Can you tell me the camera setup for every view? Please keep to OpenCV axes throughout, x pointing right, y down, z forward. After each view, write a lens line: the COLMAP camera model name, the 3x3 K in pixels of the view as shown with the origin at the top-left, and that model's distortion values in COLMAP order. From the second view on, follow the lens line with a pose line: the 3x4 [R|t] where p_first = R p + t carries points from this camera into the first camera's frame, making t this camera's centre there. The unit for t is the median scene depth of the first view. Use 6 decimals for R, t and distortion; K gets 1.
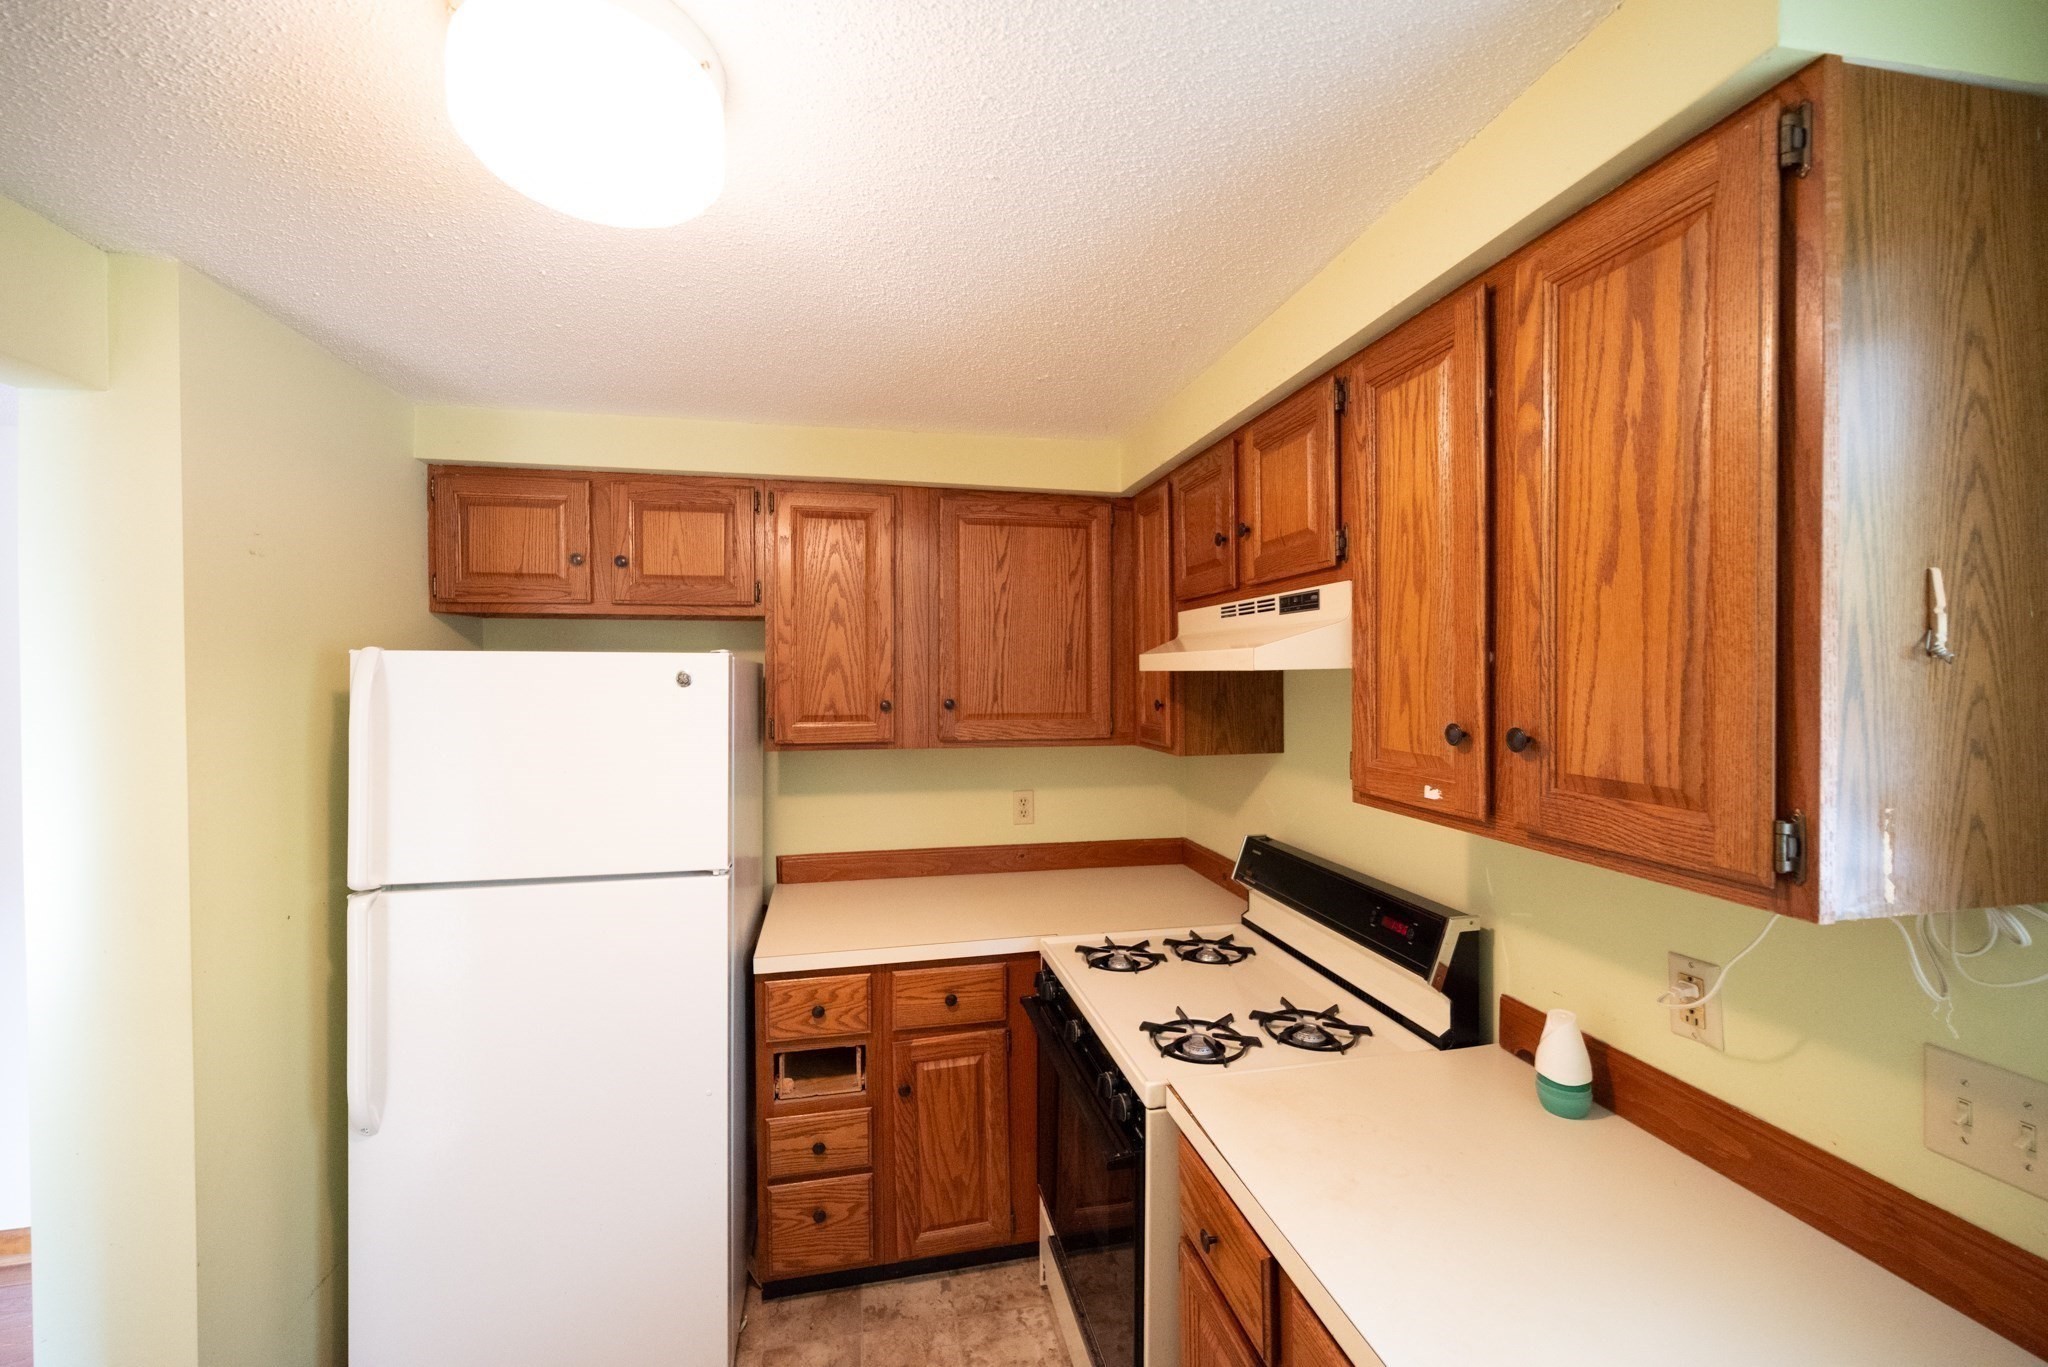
lens RADIAL K [[811.3, 0, 1021.5], [0, 811.3, 680.2], [0, 0, 1]] dist [-0.000589, -0.000558]
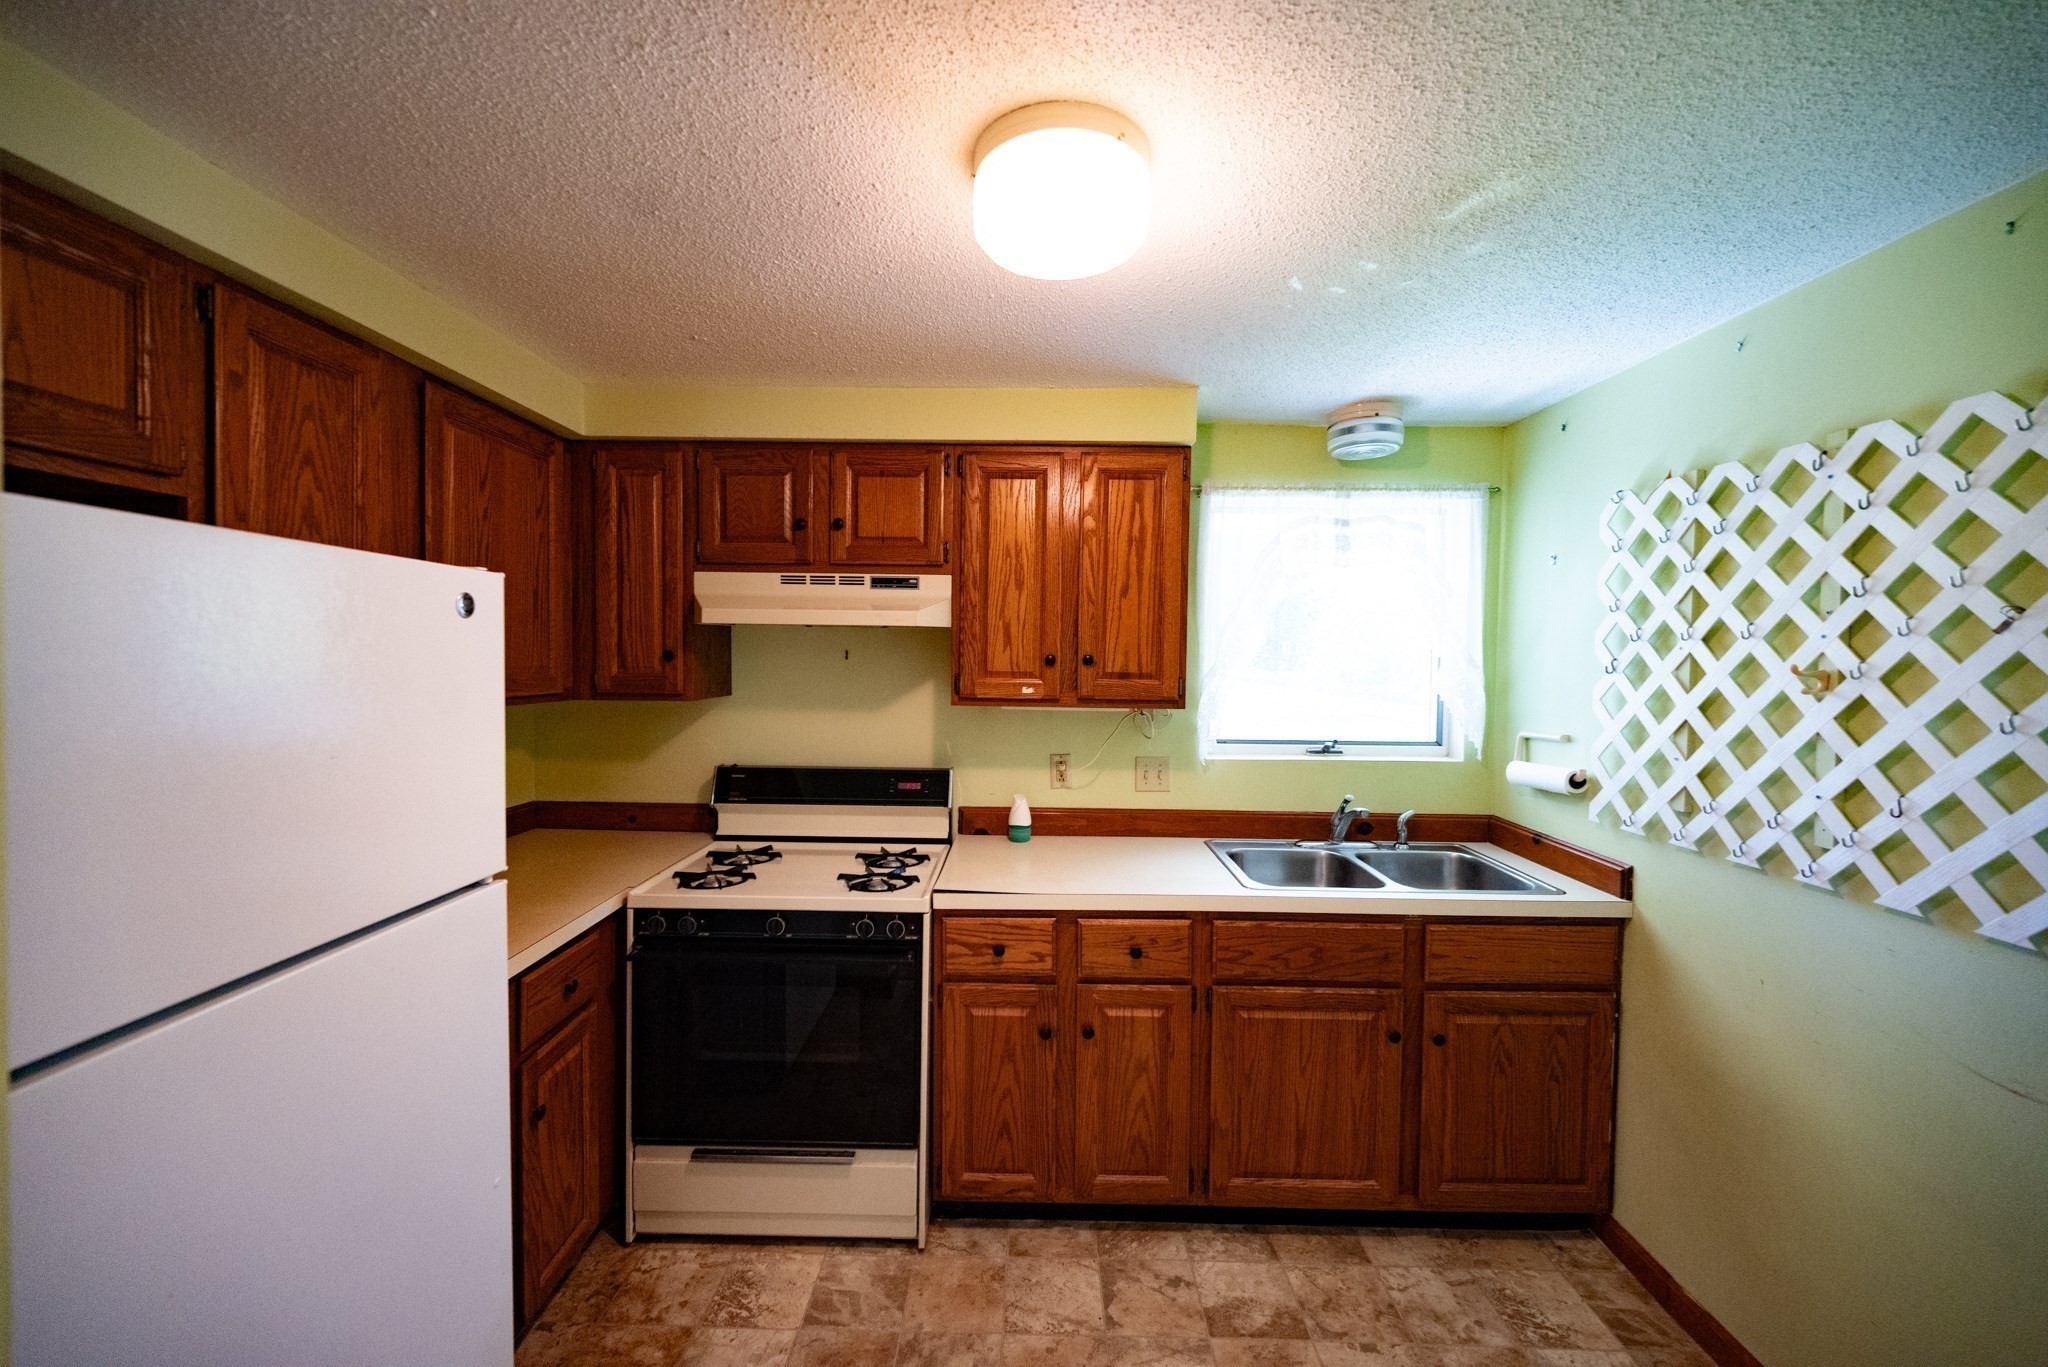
lens RADIAL K [[811.3, 0, 1027.6], [0, 811.3, 680.9], [0, 0, 1]] dist [-0.000589, -0.000558]
pose [[0.201044, -0.026627, 0.979220, -1.380361], [-0.004656, 0.999593, 0.028137, 0.055520], [-0.979571, -0.010216, 0.200838, 0.559192]]
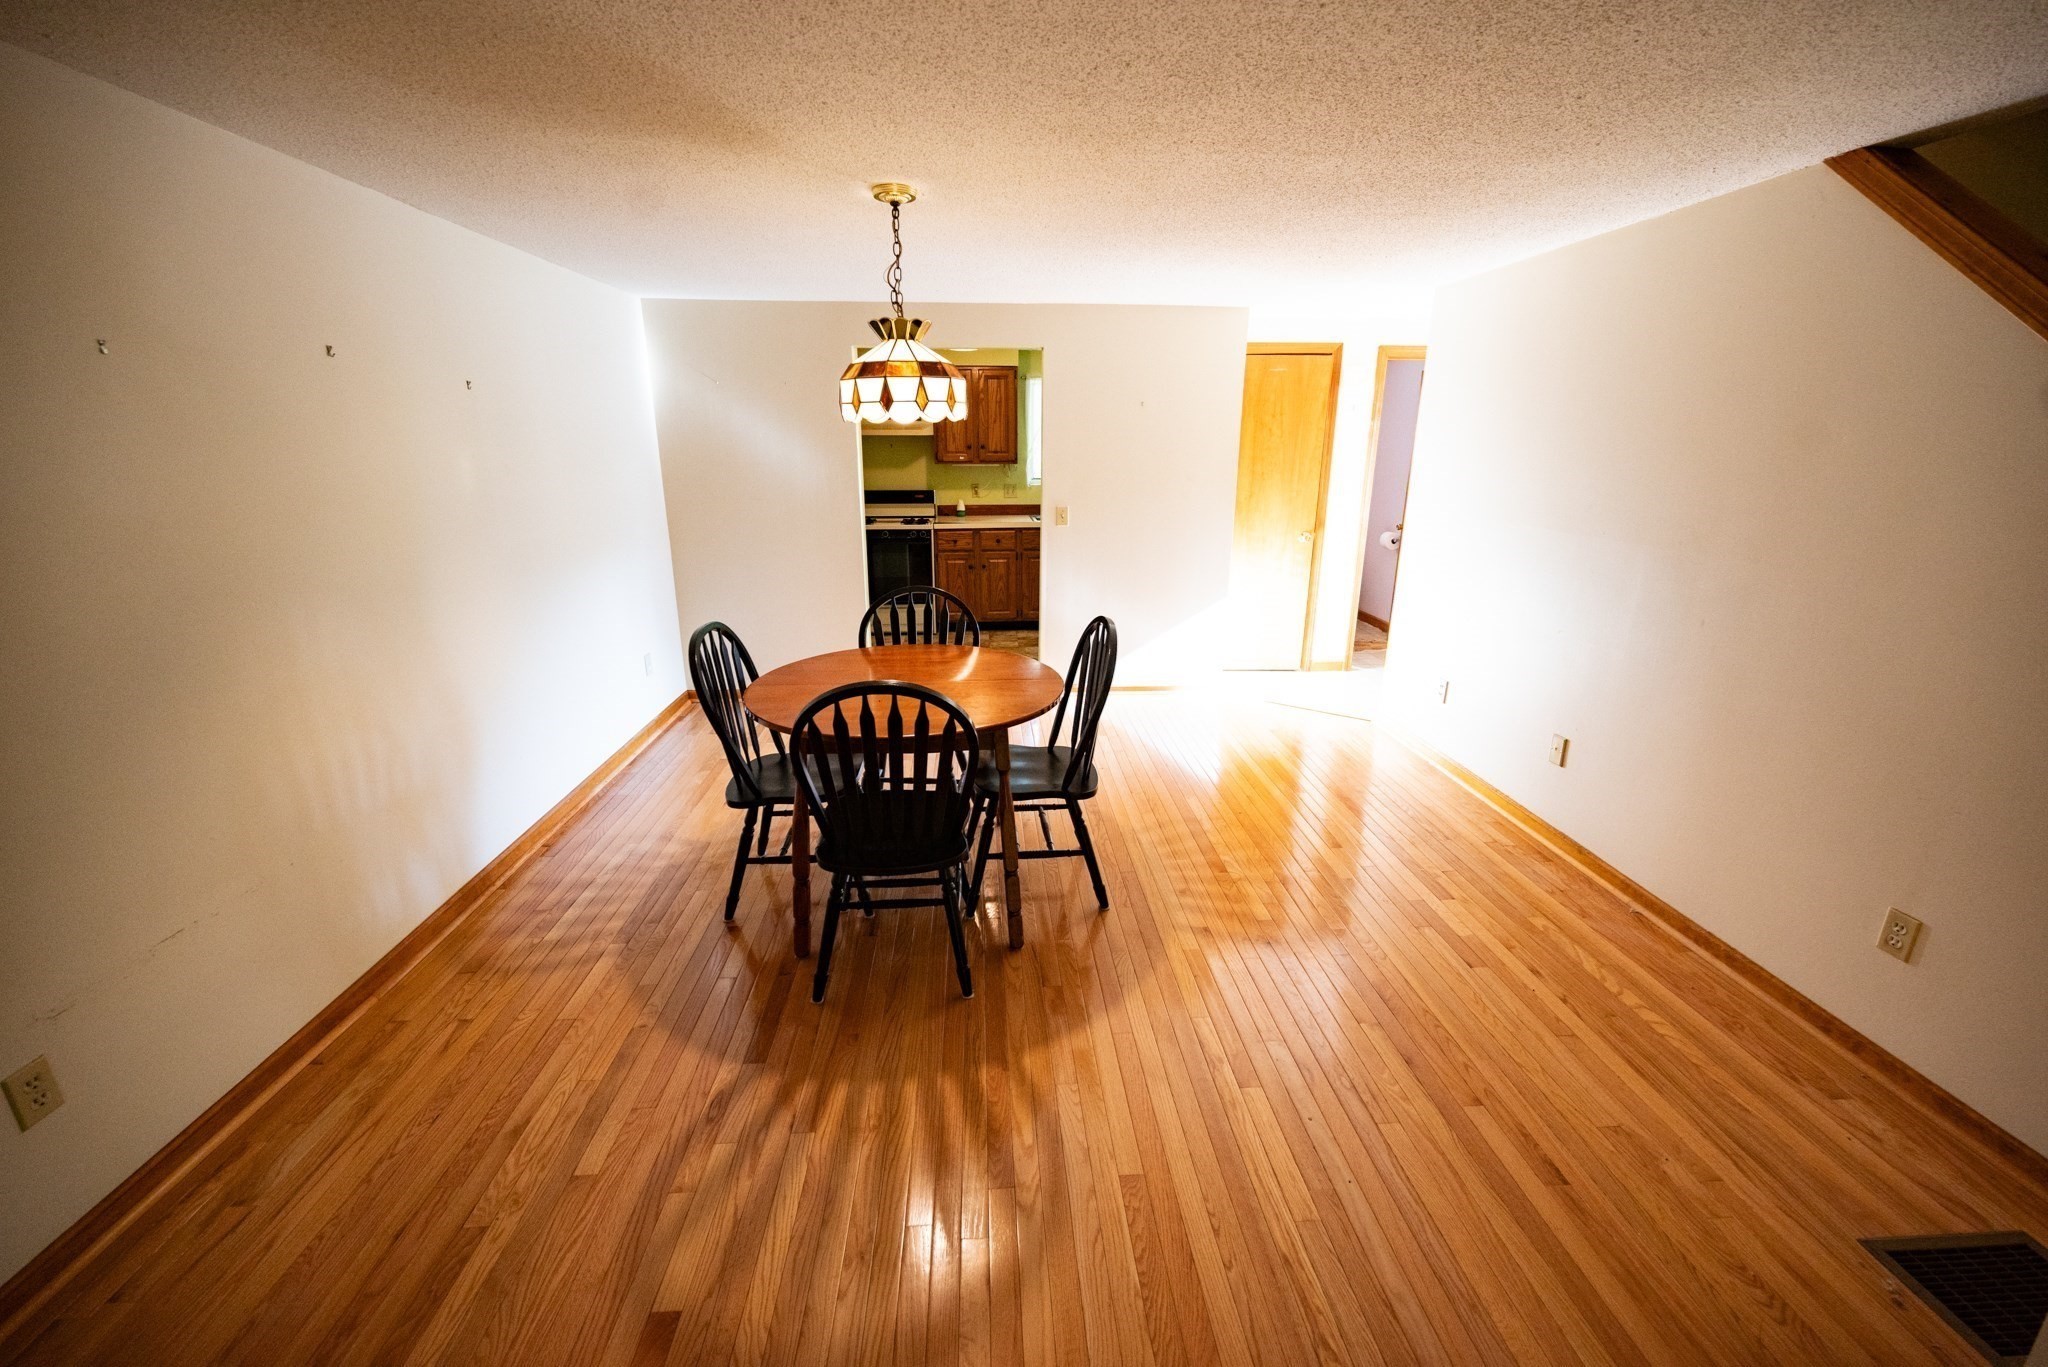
lens RADIAL K [[811.3, 0, 1026.6], [0, 811.3, 692.5], [0, 0, 1]] dist [-0.000589, -0.000558]
pose [[0.131689, -0.284900, 0.949468, -5.059827], [0.005127, 0.957993, 0.286747, 0.081300], [-0.991278, -0.032894, 0.127617, -0.231307]]
